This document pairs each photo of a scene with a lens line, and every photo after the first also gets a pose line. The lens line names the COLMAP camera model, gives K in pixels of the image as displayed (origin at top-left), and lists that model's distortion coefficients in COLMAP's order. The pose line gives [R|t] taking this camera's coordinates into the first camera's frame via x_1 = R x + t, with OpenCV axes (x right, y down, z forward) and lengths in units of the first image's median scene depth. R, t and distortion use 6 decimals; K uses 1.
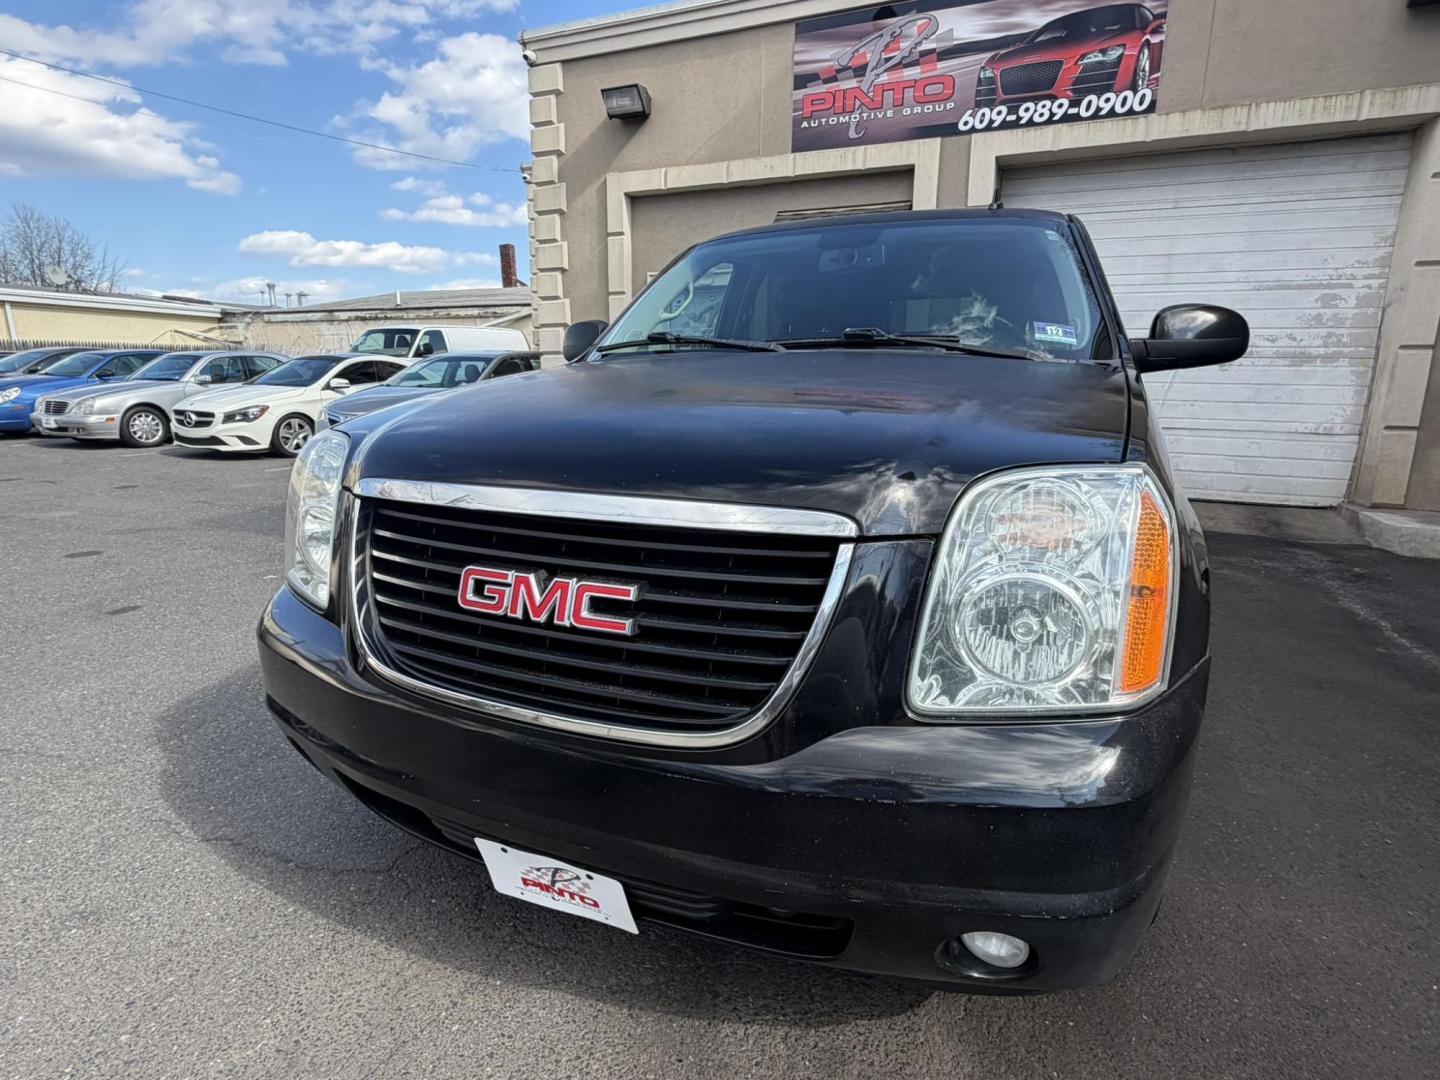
lens RADIAL K [[771.2, 0, 708.9], [0, 771.2, 546.4], [0, 0, 1]] dist [-0.002244, -0.000936]
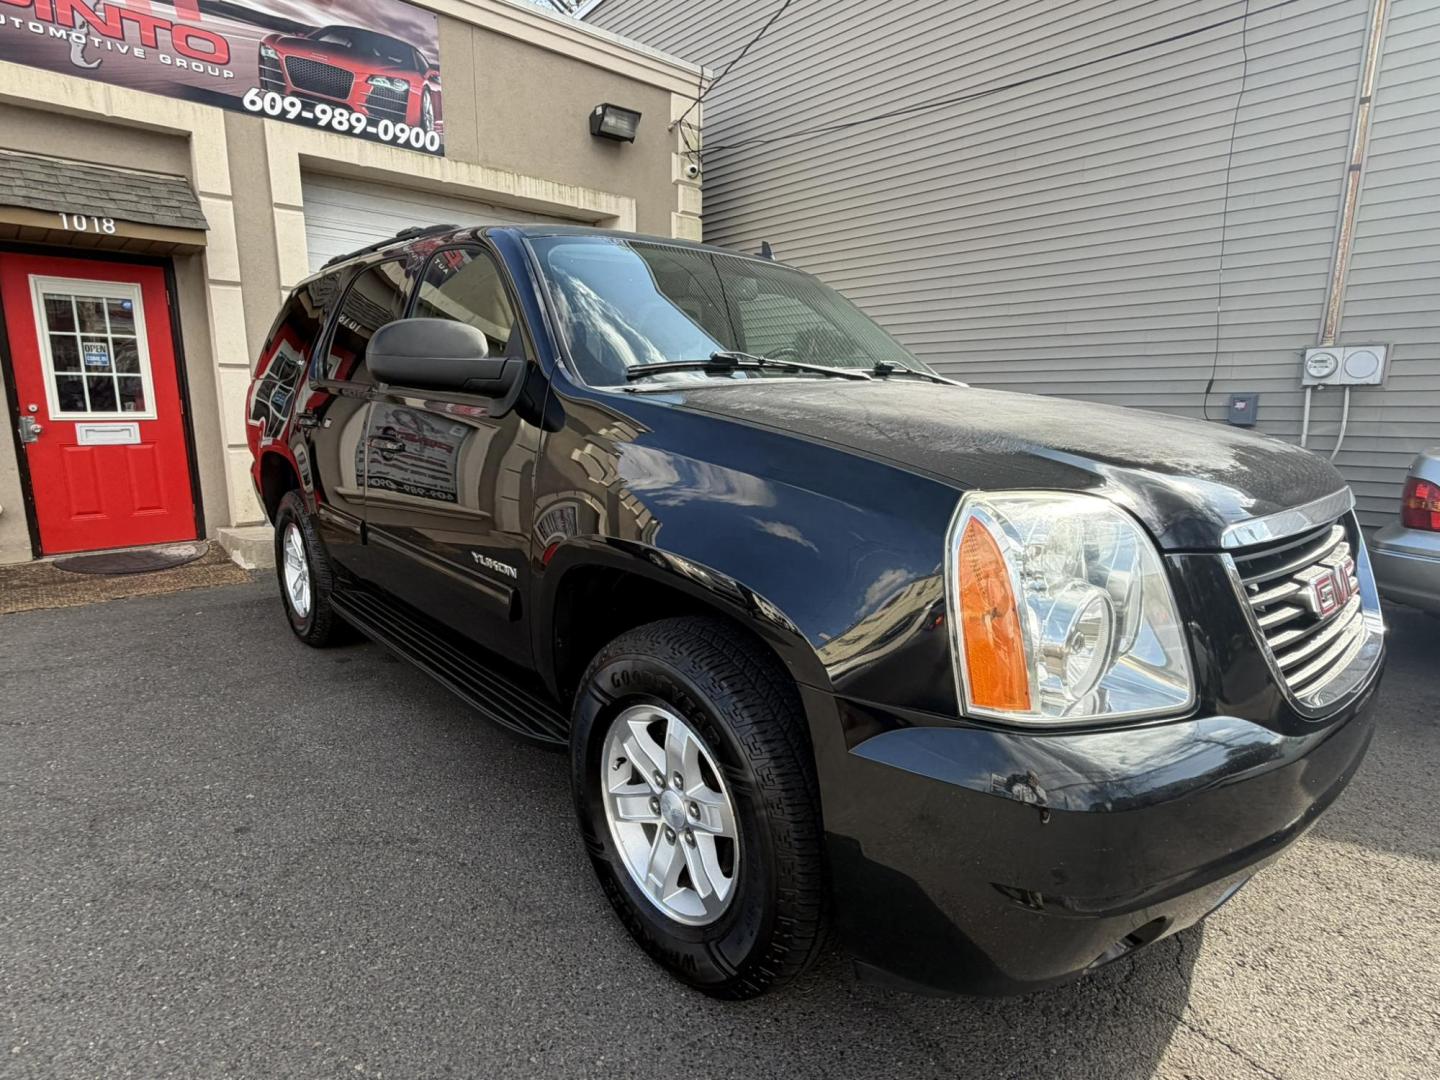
lens RADIAL K [[771.2, 0, 720.2], [0, 771.2, 546.7], [0, 0, 1]] dist [-0.002244, -0.000936]
pose [[0.398369, -0.173437, 0.900679, -0.314029], [0.195984, 0.975378, 0.101138, -0.057716], [-0.896043, 0.136229, 0.422551, 0.250582]]
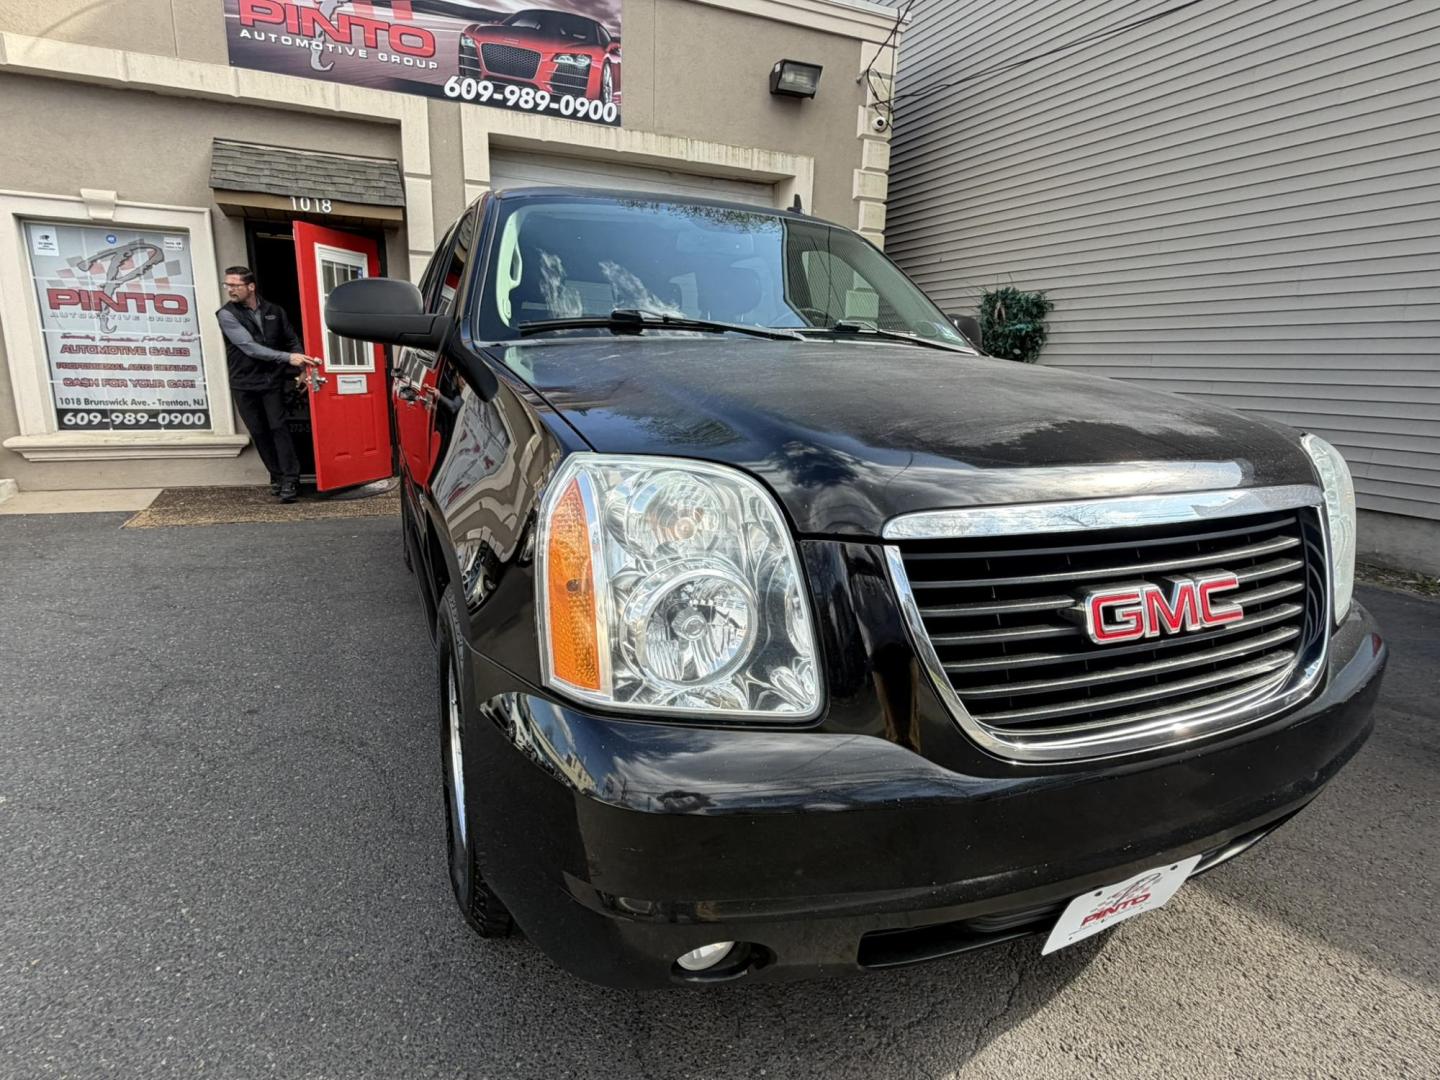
lens RADIAL K [[771.2, 0, 719.6], [0, 771.2, 545.7], [0, 0, 1]] dist [-0.002244, -0.000936]
pose [[0.665215, -0.158517, 0.729631, -0.233449], [0.138511, 0.986441, 0.088029, -0.031518], [-0.733692, 0.042504, 0.678151, 0.138215]]
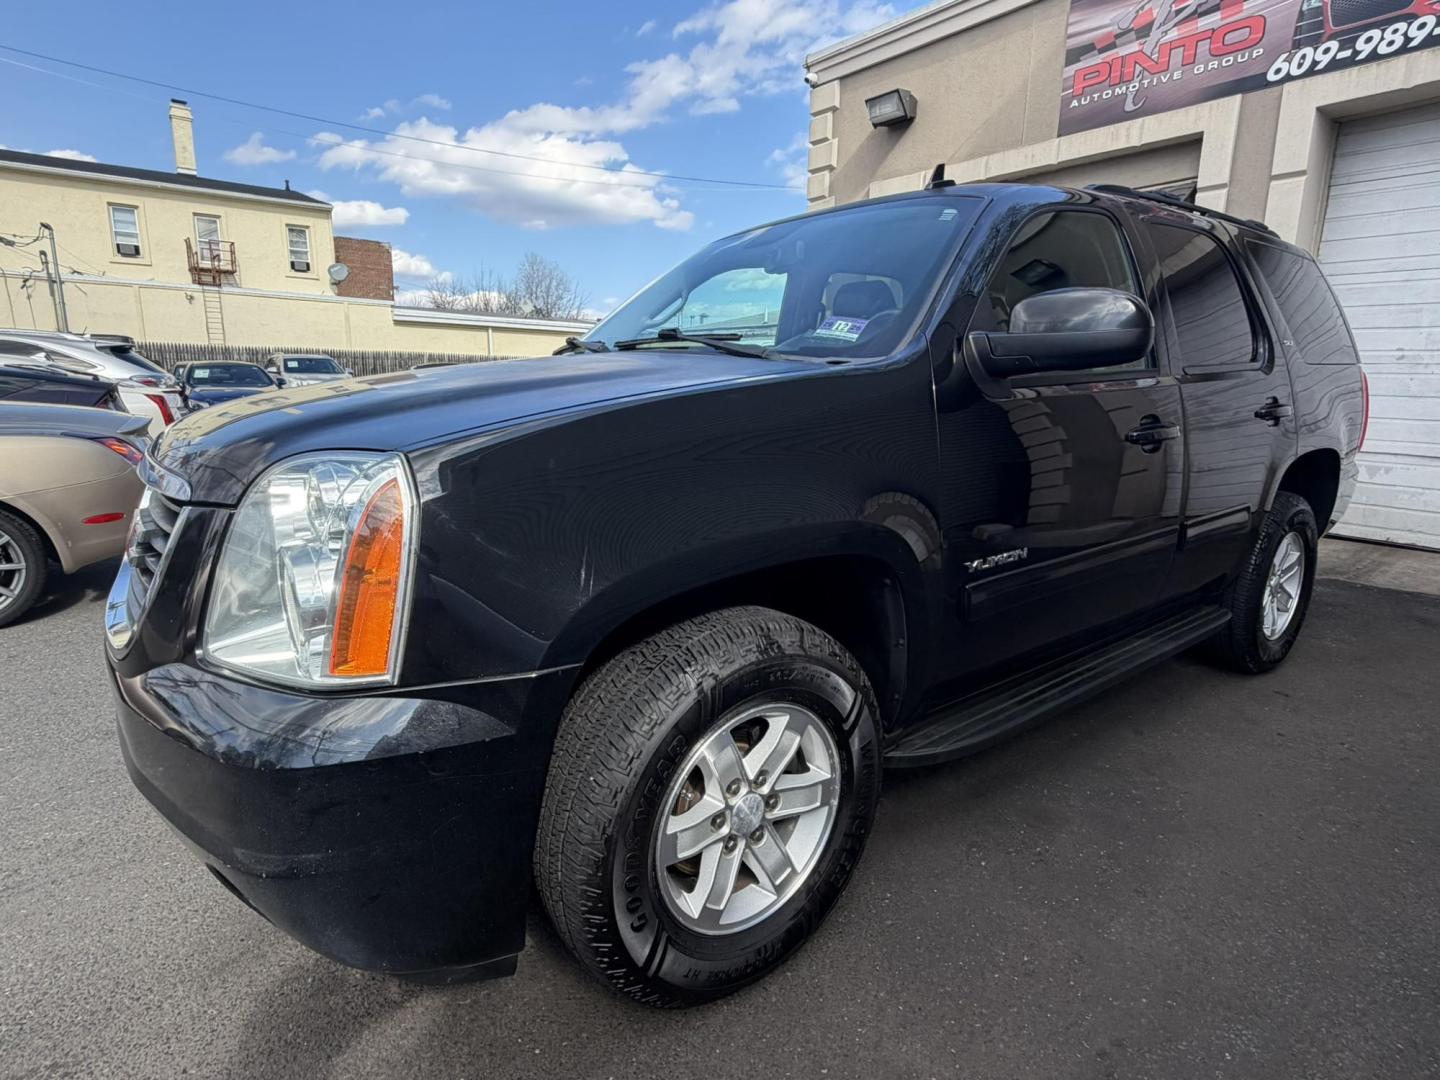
lens RADIAL K [[774.2, 0, 713.4], [0, 774.2, 545.4], [0, 0, 1]] dist [-0.004386, 0.000552]
pose [[0.883569, 0.103374, -0.456749, 0.236682], [-0.111292, 0.993741, 0.009618, -0.007602], [0.454885, 0.042335, 0.889543, 0.050927]]
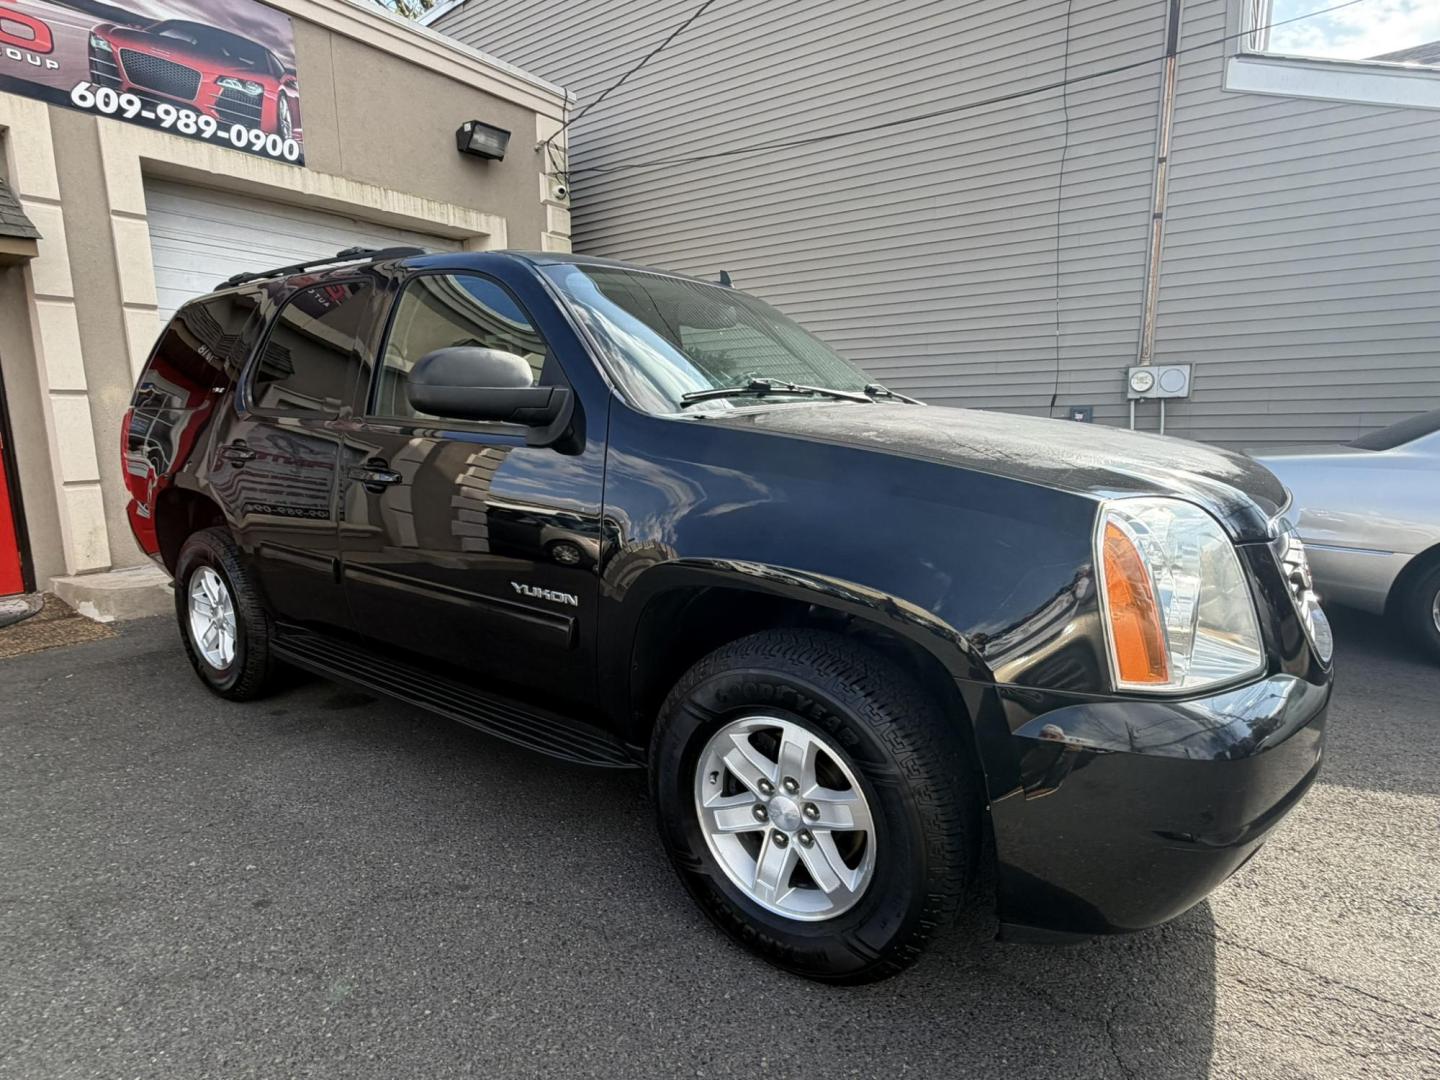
lens RADIAL K [[771.2, 0, 716.7], [0, 771.2, 544.7], [0, 0, 1]] dist [-0.002244, -0.000936]
pose [[0.192999, -0.167547, 0.966788, -0.353291], [0.226152, 0.966380, 0.122330, -0.078544], [-0.954781, 0.195031, 0.224401, 0.327516]]
